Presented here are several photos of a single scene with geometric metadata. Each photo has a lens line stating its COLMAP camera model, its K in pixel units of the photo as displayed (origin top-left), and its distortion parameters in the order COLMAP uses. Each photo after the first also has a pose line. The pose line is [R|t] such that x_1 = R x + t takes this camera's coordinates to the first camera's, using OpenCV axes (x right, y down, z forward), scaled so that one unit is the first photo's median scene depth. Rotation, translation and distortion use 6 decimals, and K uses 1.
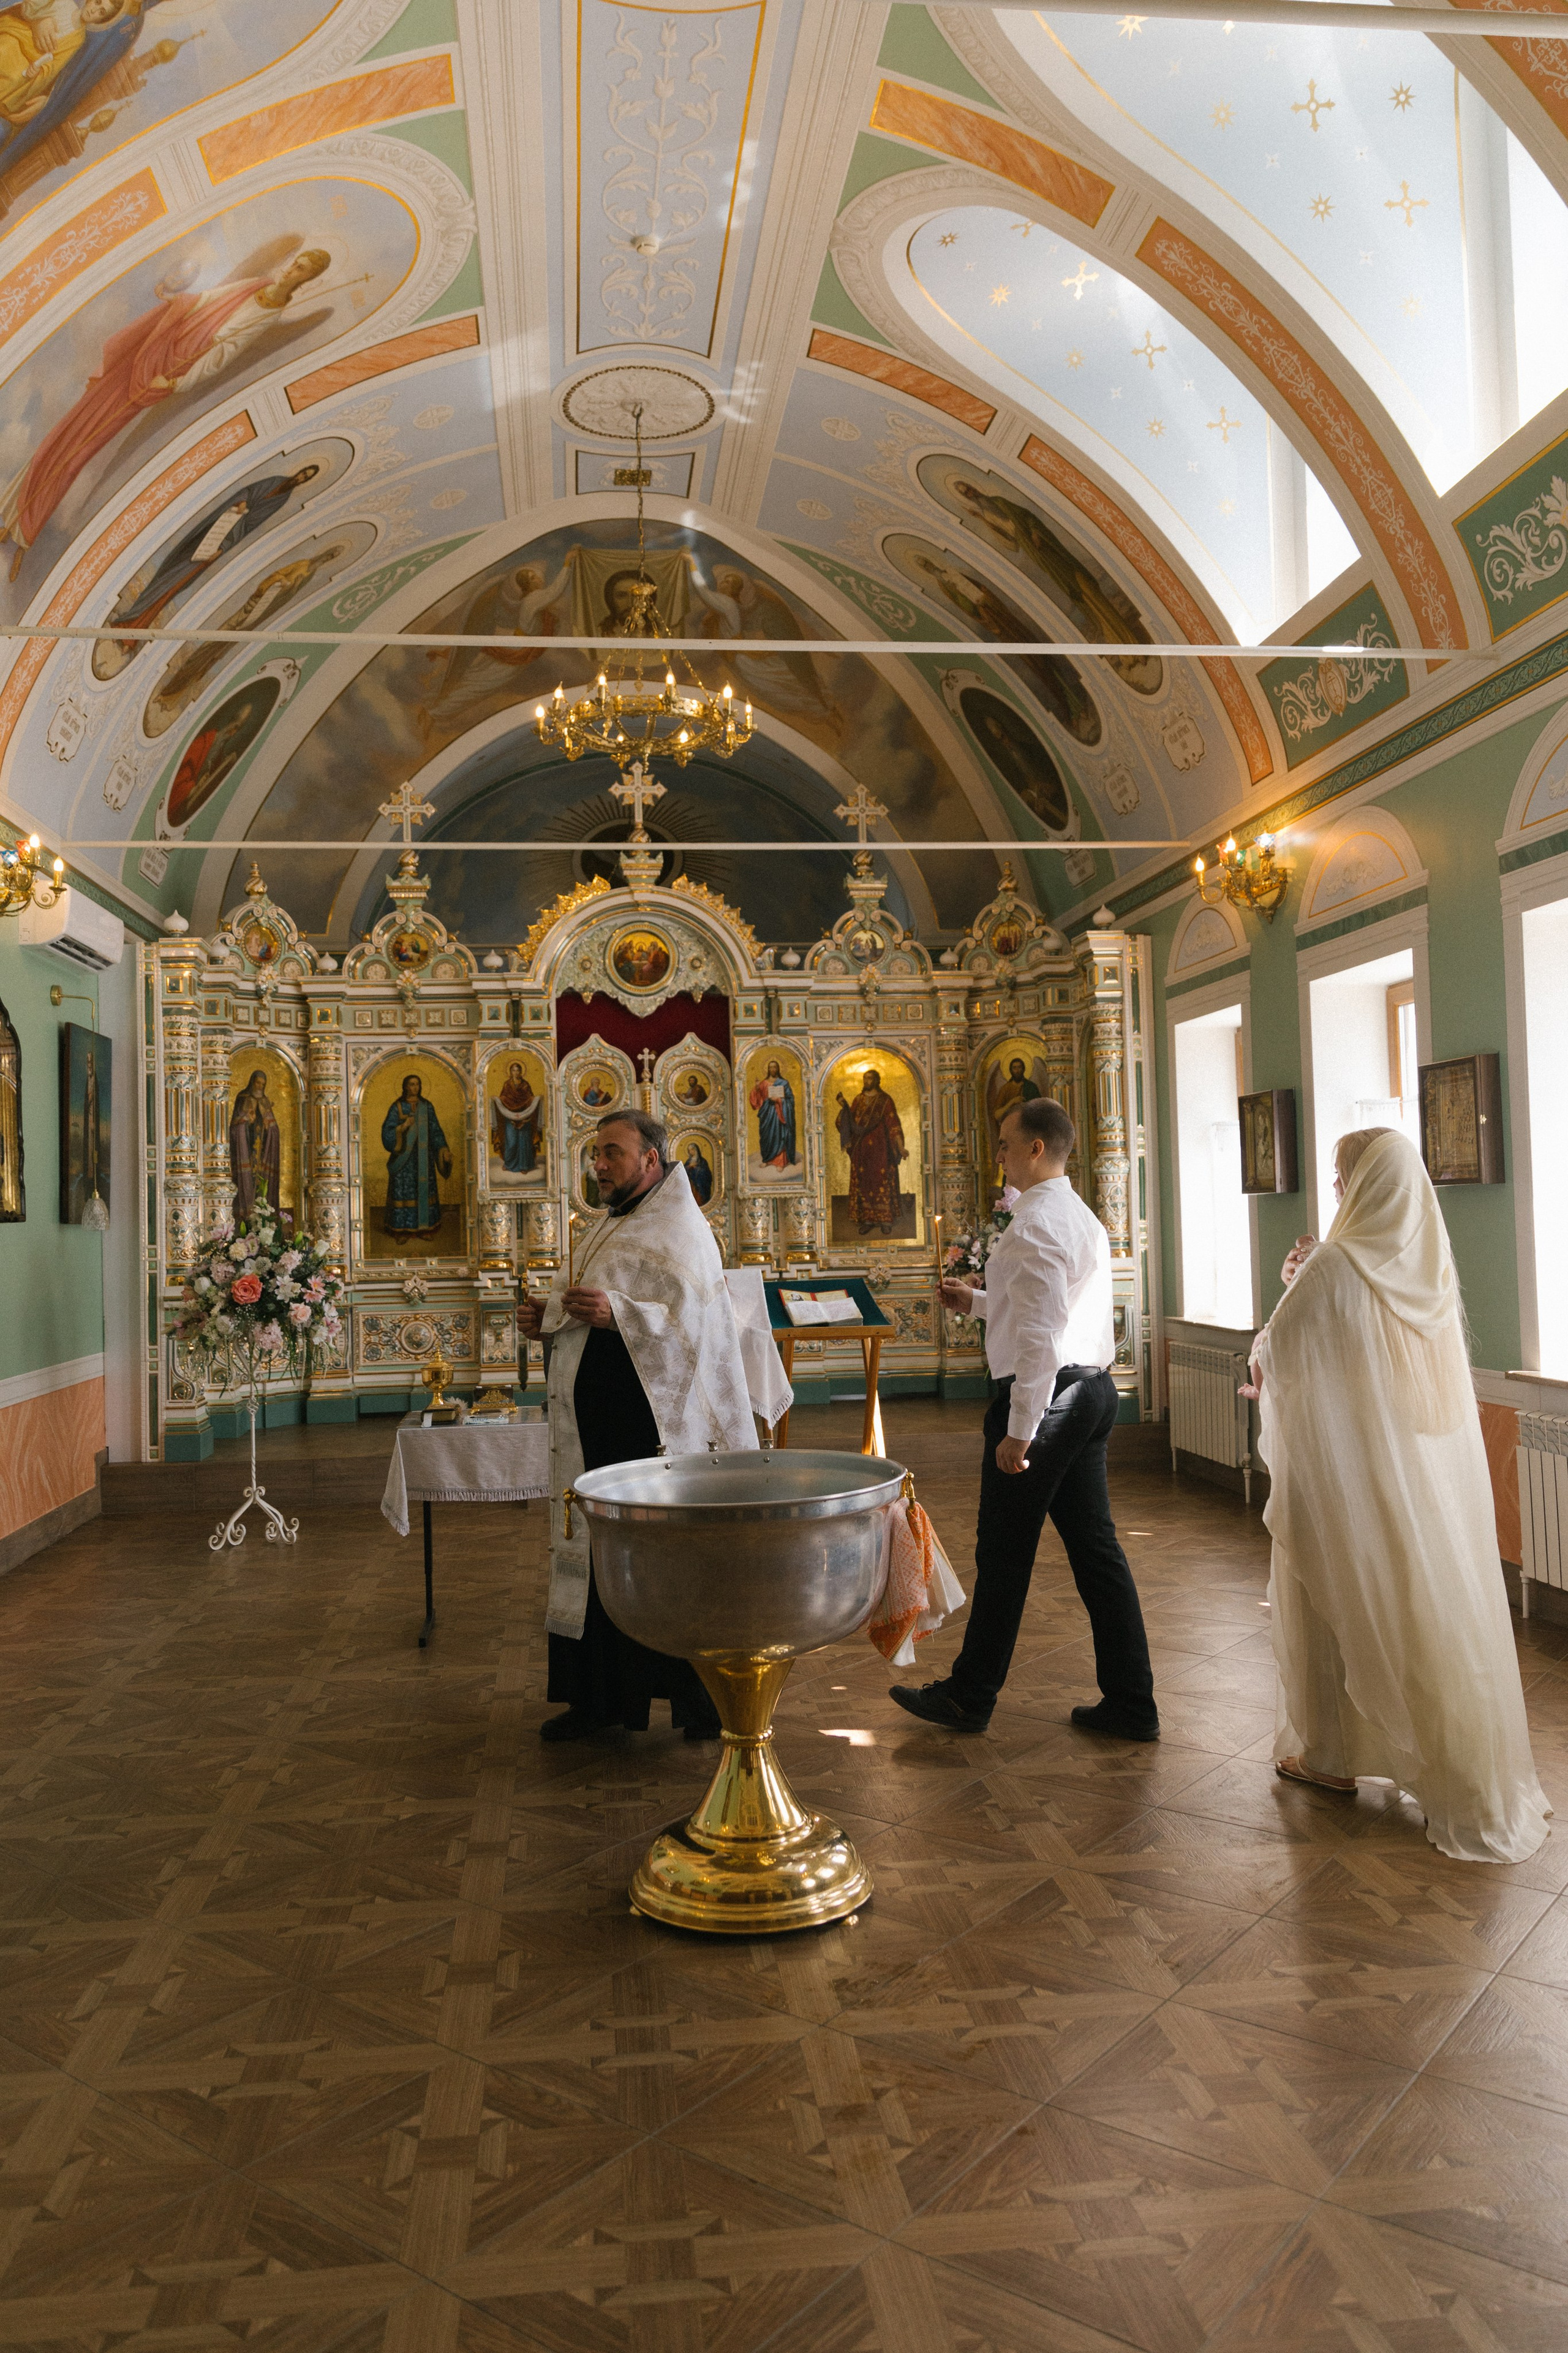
lens RADIAL K [[1683.8, 0, 751.3], [0, 1683.8, 1160.1], [0, 0, 1]] dist [0.007322, -0.001783]
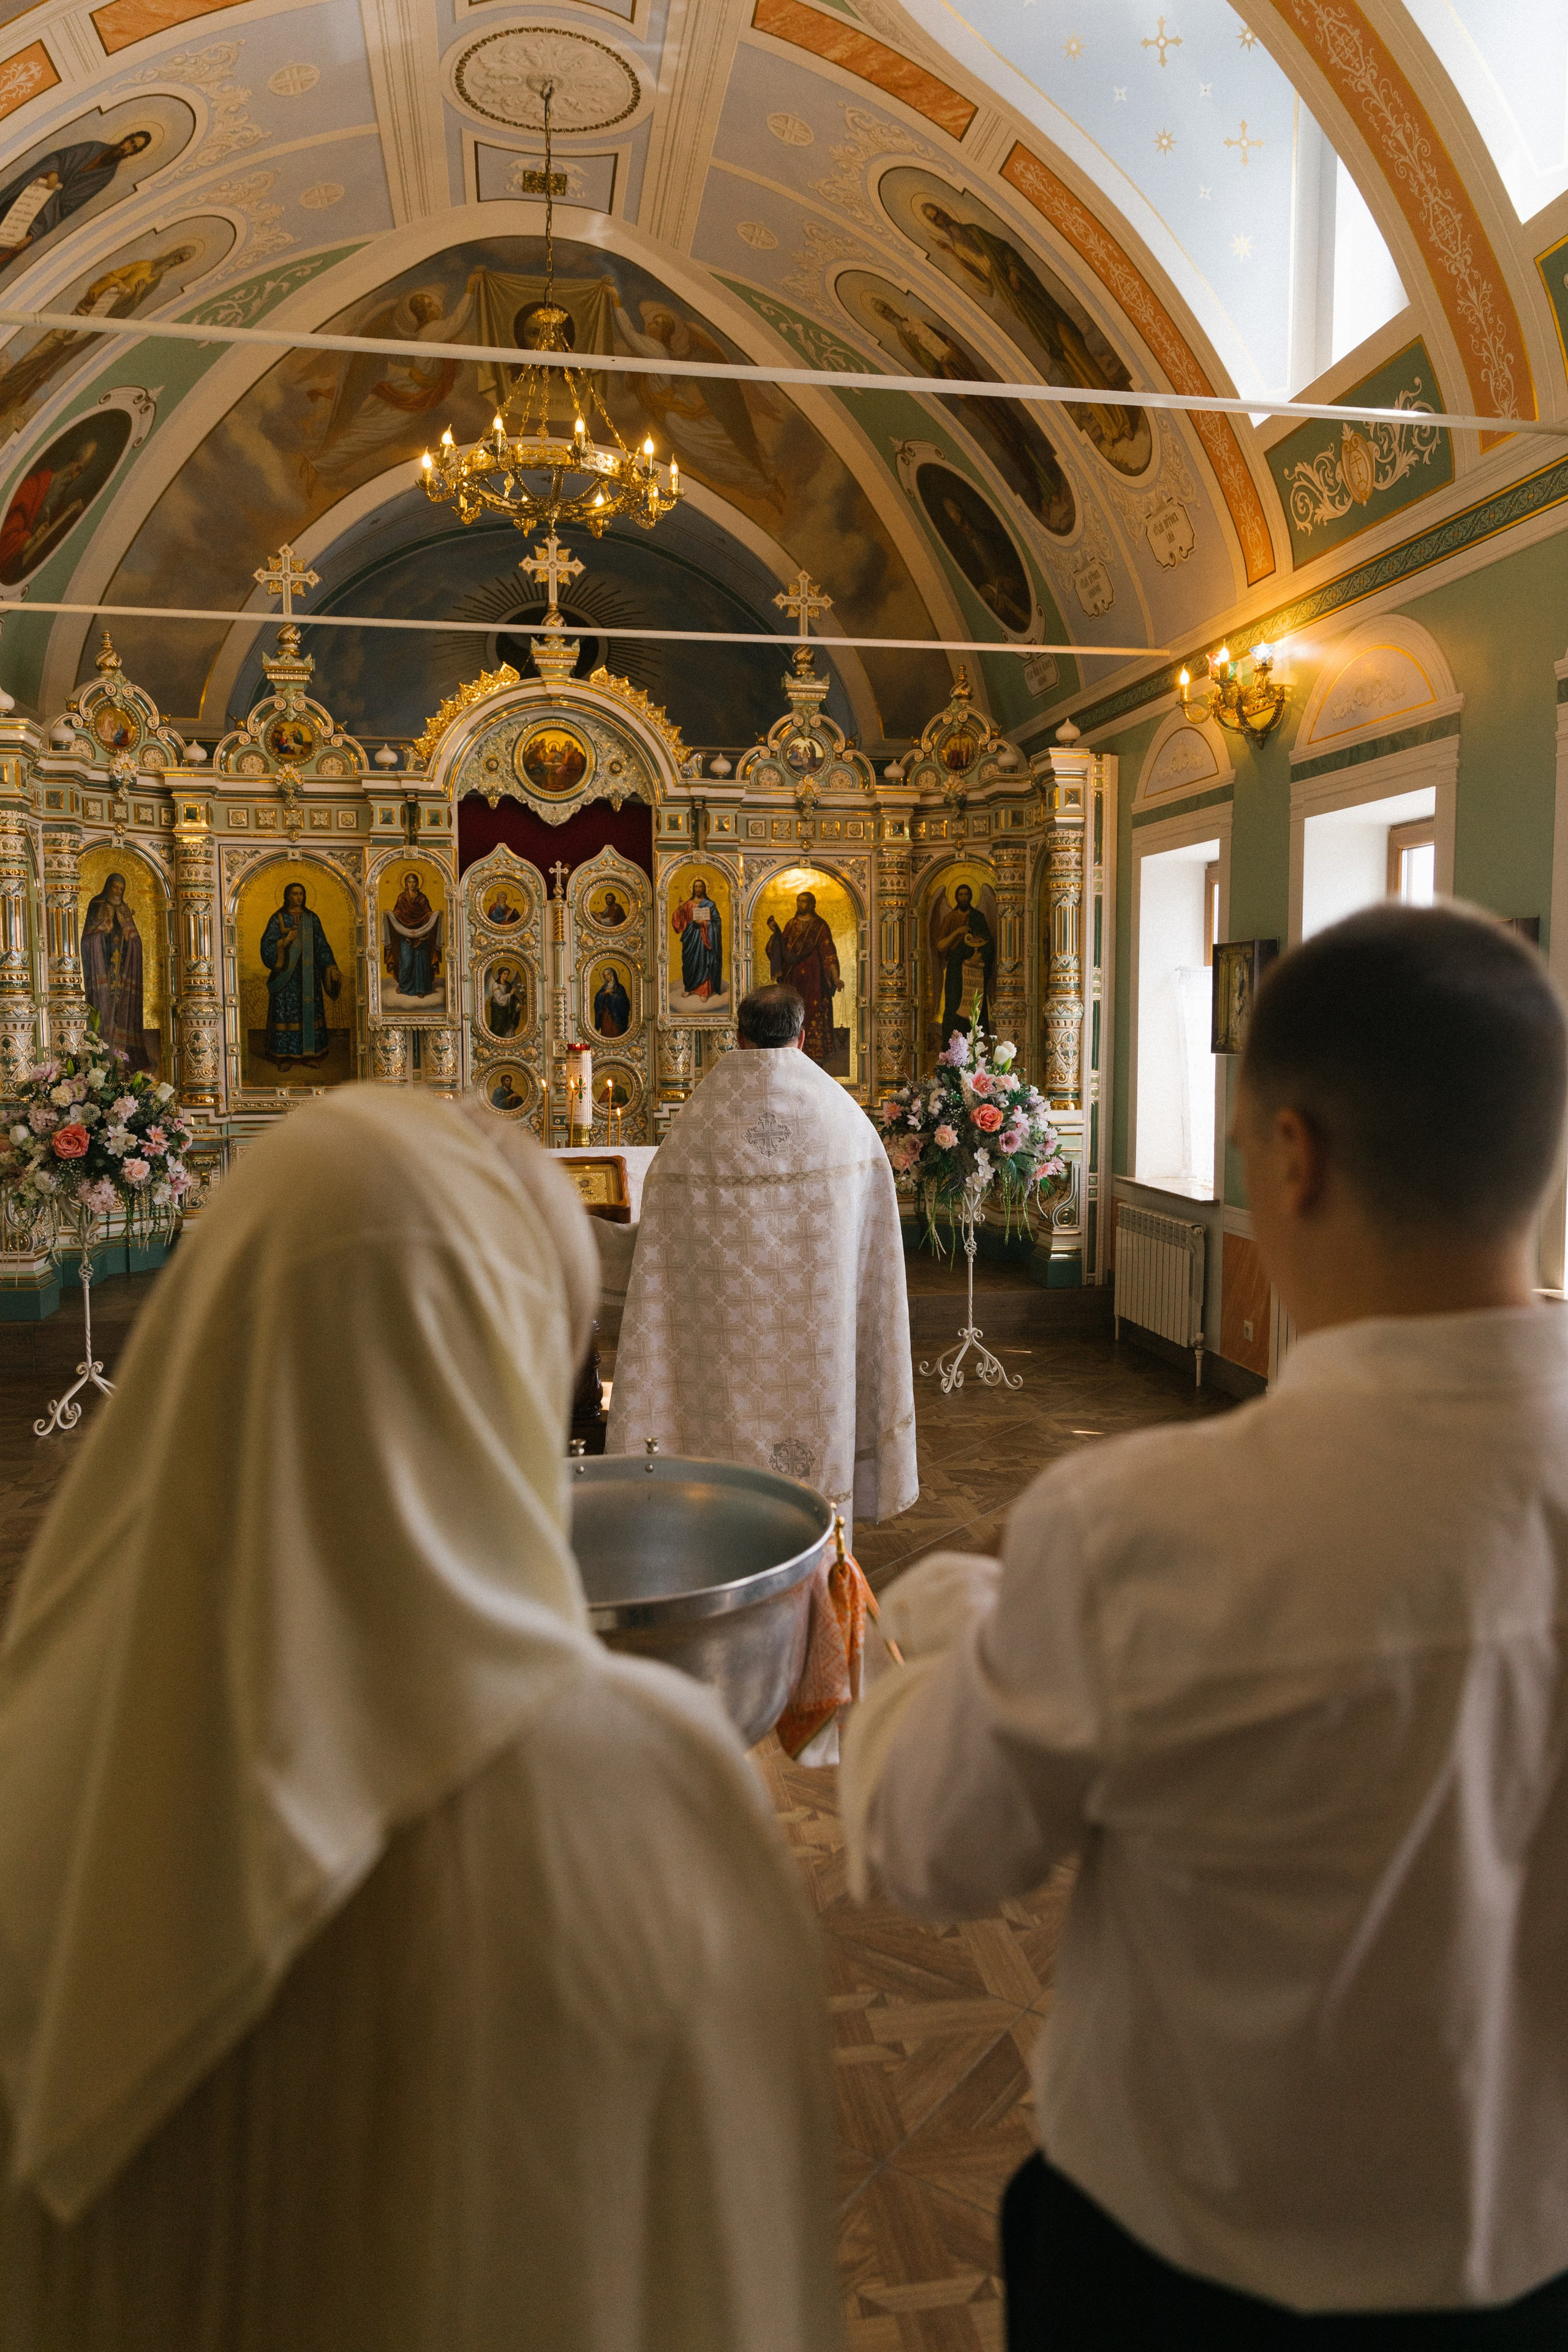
lens RADIAL K [[1621.2, 0, 797.4], [0, 1621.2, 1137.1], [0, 0, 1]] dist [0.006381, -0.004451]
pose [[0.997425, 0.019804, 0.068931, 0.008821], [-0.027338, 0.993541, 0.110135, -0.019403], [-0.066304, -0.111736, 0.991523, 0.116050]]
